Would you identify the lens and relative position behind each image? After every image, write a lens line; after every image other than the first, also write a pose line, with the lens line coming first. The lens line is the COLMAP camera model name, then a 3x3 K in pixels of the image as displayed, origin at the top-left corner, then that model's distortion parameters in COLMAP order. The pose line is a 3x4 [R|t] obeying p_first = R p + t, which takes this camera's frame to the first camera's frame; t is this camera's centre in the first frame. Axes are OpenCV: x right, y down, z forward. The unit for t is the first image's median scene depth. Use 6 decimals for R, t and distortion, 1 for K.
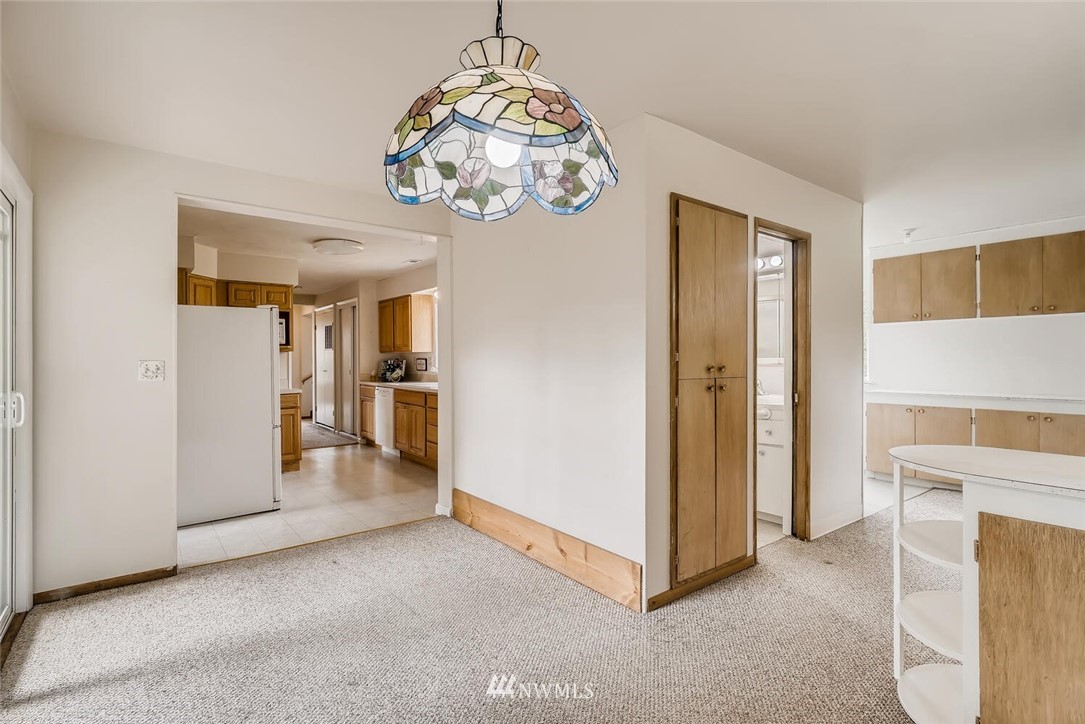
lens RADIAL K [[526.3, 0, 542.0], [0, 526.3, 364.1], [0, 0, 1]] dist [-0.000567, 0.001657]
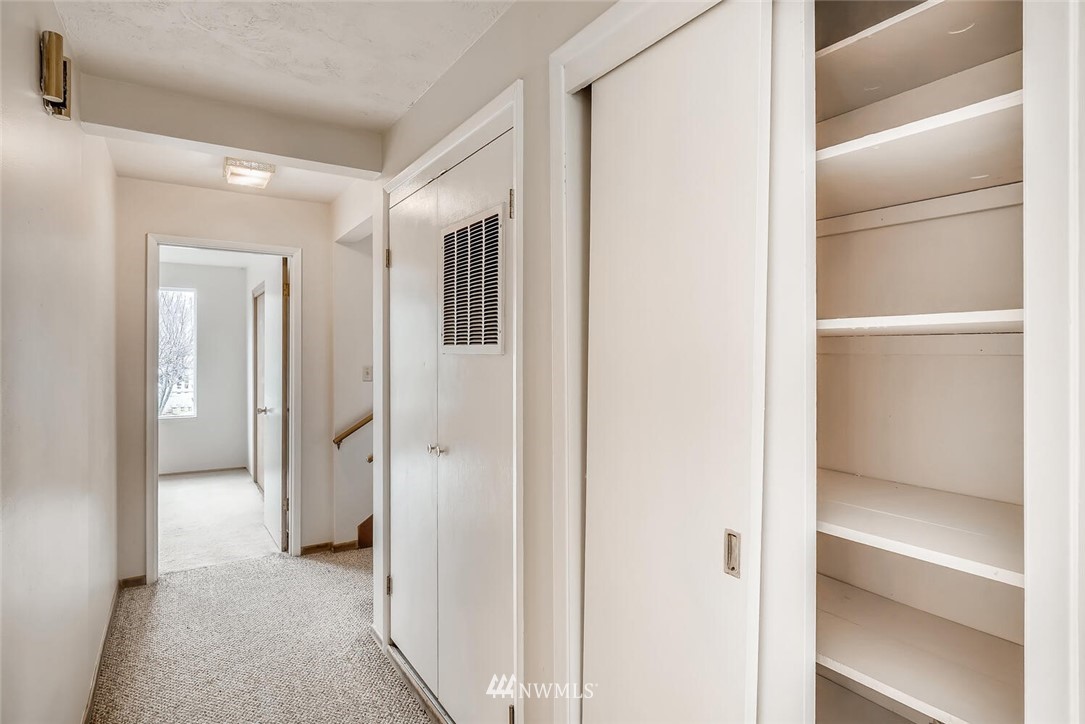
lens RADIAL K [[547.0, 0, 541.5], [0, 547.0, 356.5], [0, 0, 1]] dist [0.002299, 0.000393]
pose [[0.997797, 0.007622, -0.065908, -0.434817], [-0.007582, 0.999971, 0.000858, -0.030755], [0.065913, -0.000356, 0.997825, 0.953224]]
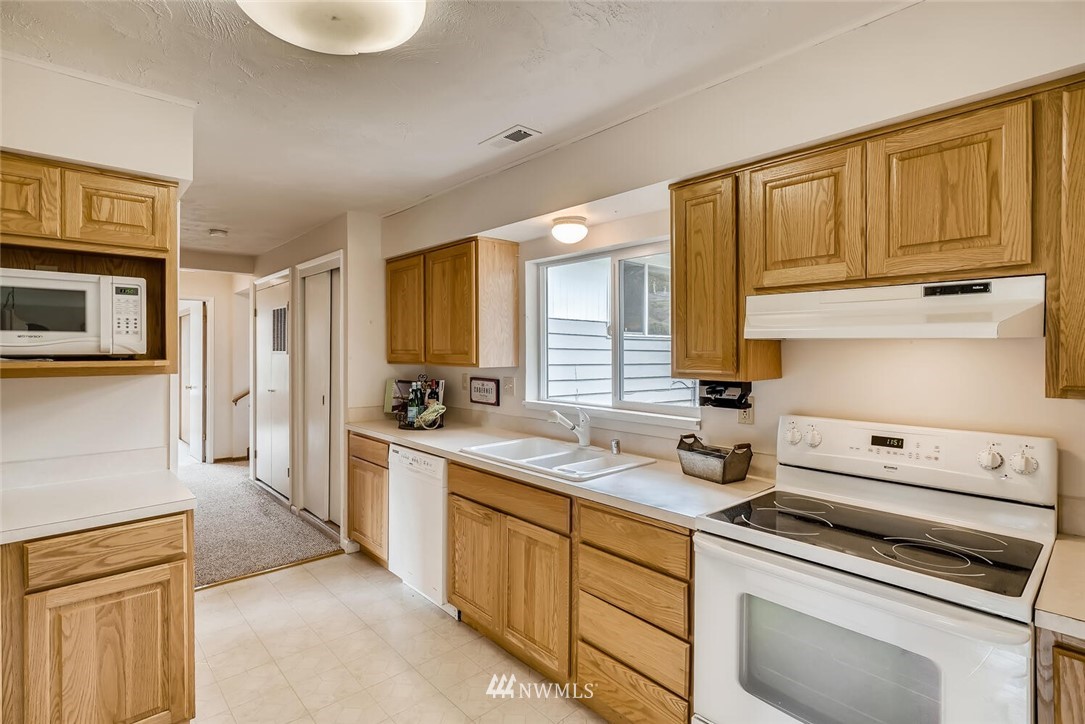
lens RADIAL K [[526.3, 0, 540.7], [0, 526.3, 354.7], [0, 0, 1]] dist [-0.000567, 0.001657]
pose [[0.996677, 0.006777, 0.081173, -0.214177], [-0.006527, 0.999973, -0.003341, -0.030422], [-0.081193, 0.002800, 0.996694, 0.517618]]
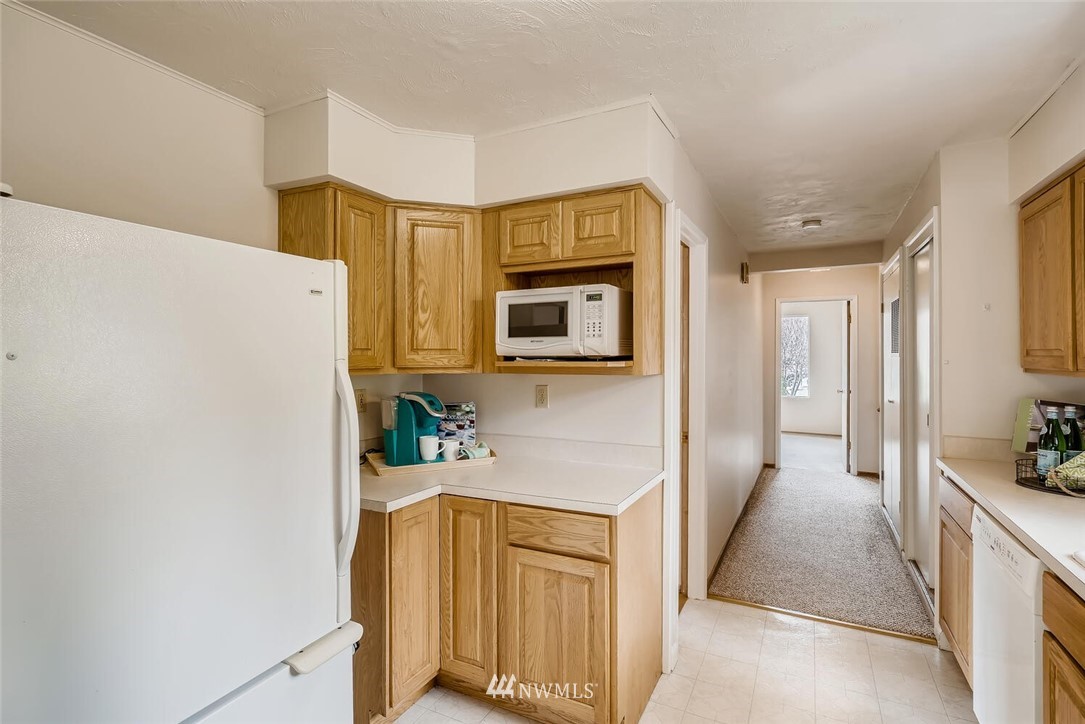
lens RADIAL K [[526.3, 0, 526.5], [0, 526.3, 357.2], [0, 0, 1]] dist [-0.000567, 0.001657]
pose [[0.405925, 0.009014, -0.913862, -0.154743], [-0.008997, 0.999942, 0.005867, -0.030668], [0.913862, 0.005840, 0.405983, 0.643995]]
